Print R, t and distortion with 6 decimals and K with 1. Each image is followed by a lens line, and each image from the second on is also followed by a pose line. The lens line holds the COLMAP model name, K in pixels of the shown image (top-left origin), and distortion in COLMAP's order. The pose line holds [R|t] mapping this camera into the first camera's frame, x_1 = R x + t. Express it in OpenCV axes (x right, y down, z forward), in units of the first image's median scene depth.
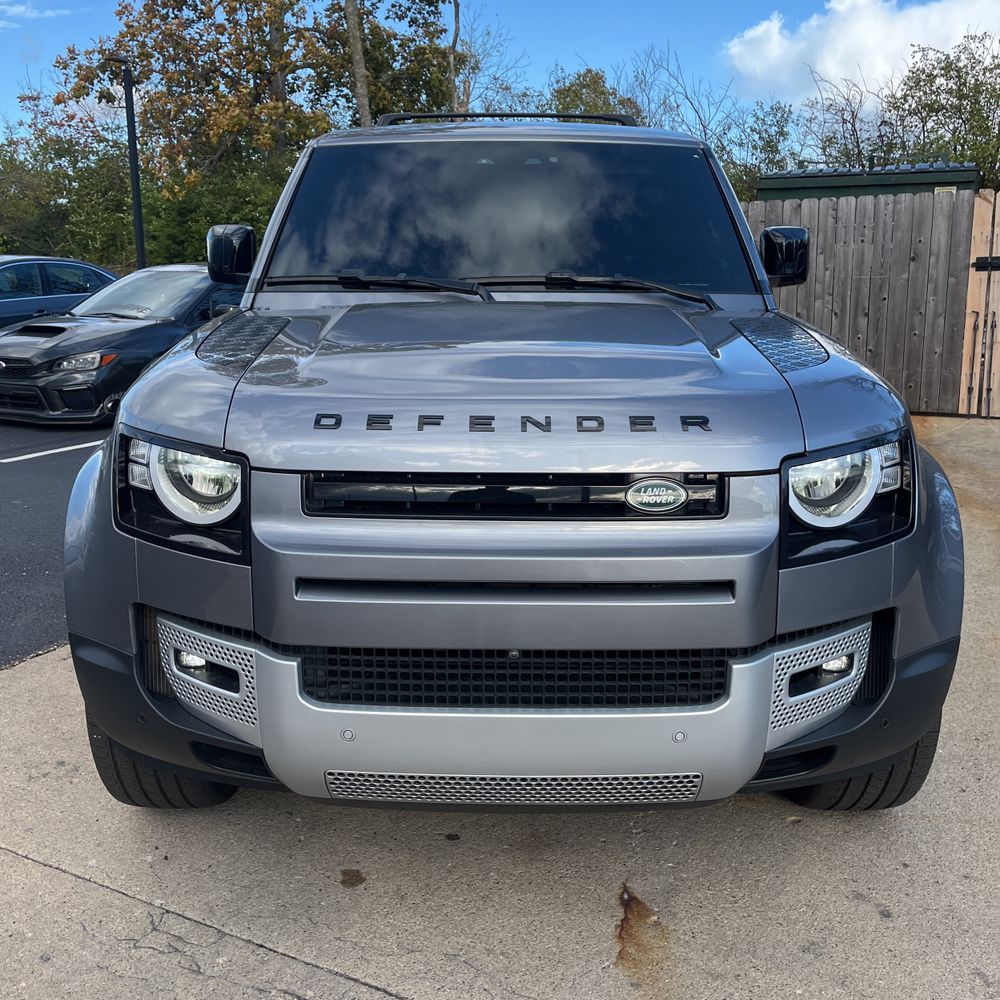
lens RADIAL K [[995.1, 0, 493.6], [0, 995.1, 498.0], [0, 0, 1]] dist [0.076147, -0.095116]
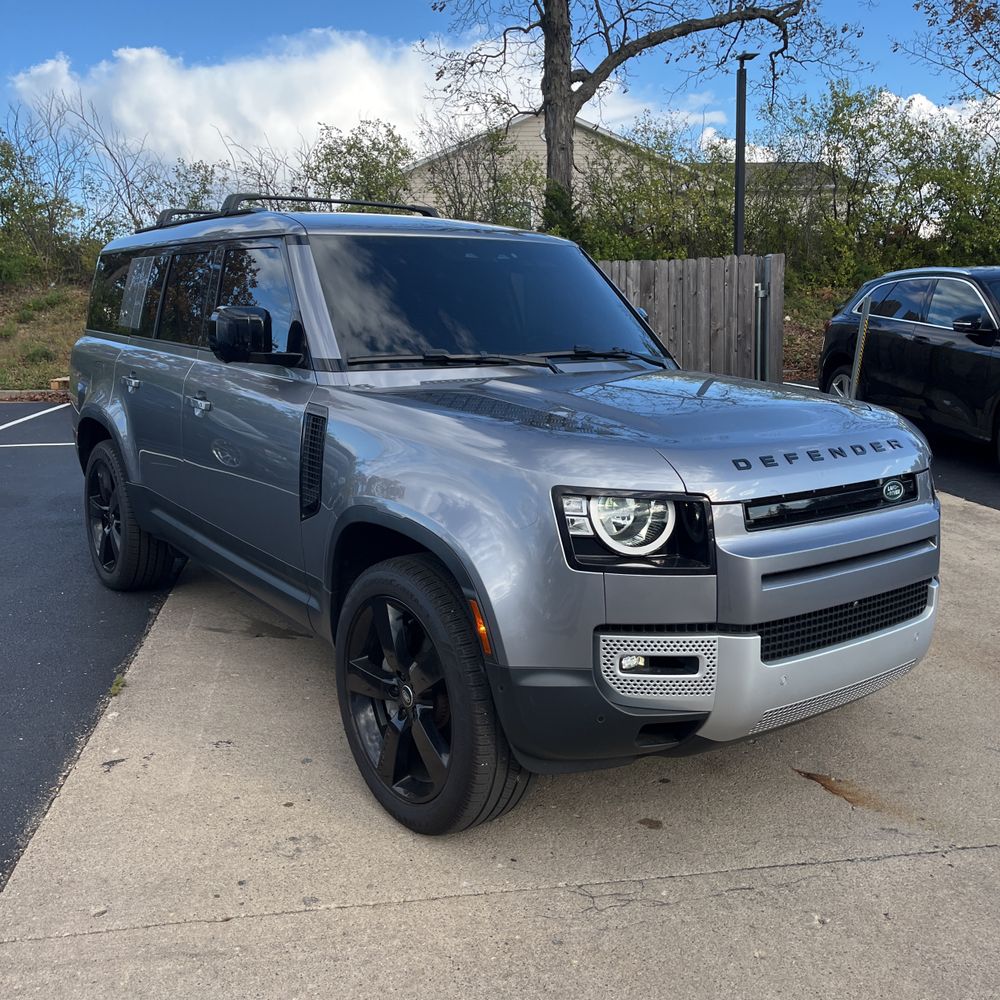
lens RADIAL K [[995.1, 0, 493.6], [0, 995.1, 498.0], [0, 0, 1]] dist [0.076147, -0.095116]
pose [[0.807533, -0.114143, 0.578672, -0.270228], [0.138906, 0.990304, 0.001494, -0.017243], [-0.573232, 0.079175, 0.815559, 0.009798]]
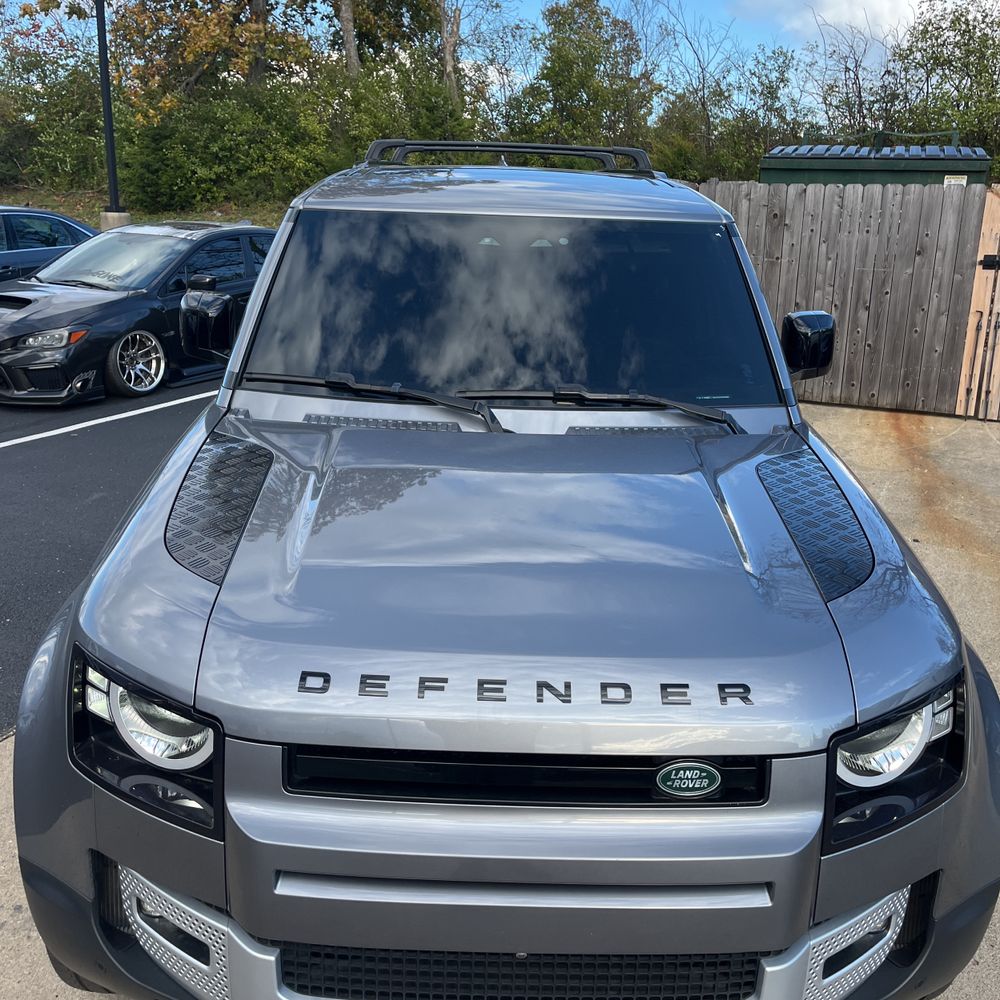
lens RADIAL K [[995.1, 0, 493.6], [0, 995.1, 498.0], [0, 0, 1]] dist [0.076147, -0.095116]
pose [[0.999397, 0.025524, 0.023558, -0.007392], [-0.027210, 0.996866, 0.074281, -0.064559], [-0.021589, -0.074877, 0.996959, 0.029322]]
